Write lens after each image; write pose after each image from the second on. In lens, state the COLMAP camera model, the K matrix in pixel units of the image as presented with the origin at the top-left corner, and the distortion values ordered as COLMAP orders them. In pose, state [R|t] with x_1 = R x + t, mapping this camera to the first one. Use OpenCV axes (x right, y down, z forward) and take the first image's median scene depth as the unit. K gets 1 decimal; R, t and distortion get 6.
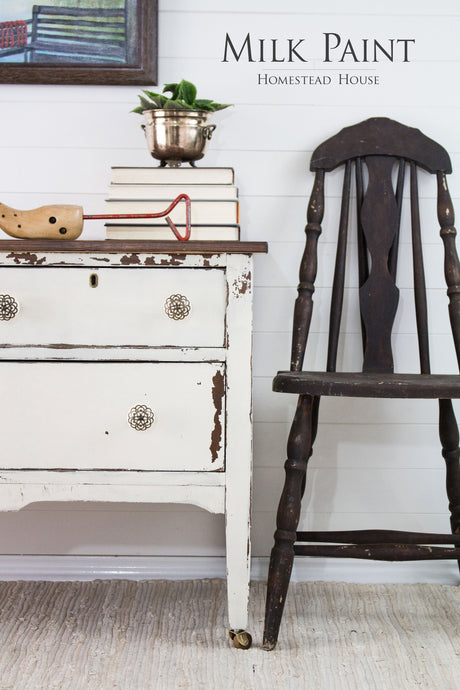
lens RADIAL K [[1908.6, 0, 230.0], [0, 1908.6, 345.0], [0, 0, 1]] dist [-0.055589, -0.183299]
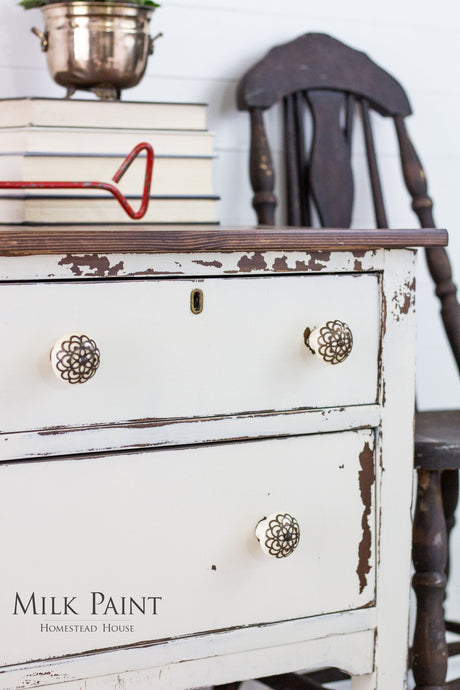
lens RADIAL K [[1908.6, 0, 230.0], [0, 1908.6, 345.0], [0, 0, 1]] dist [-0.055589, -0.183299]
pose [[0.767483, -0.054327, 0.638763, -0.422900], [0.033027, 0.998430, 0.045236, -0.046044], [-0.640218, -0.013621, 0.768073, 0.563194]]
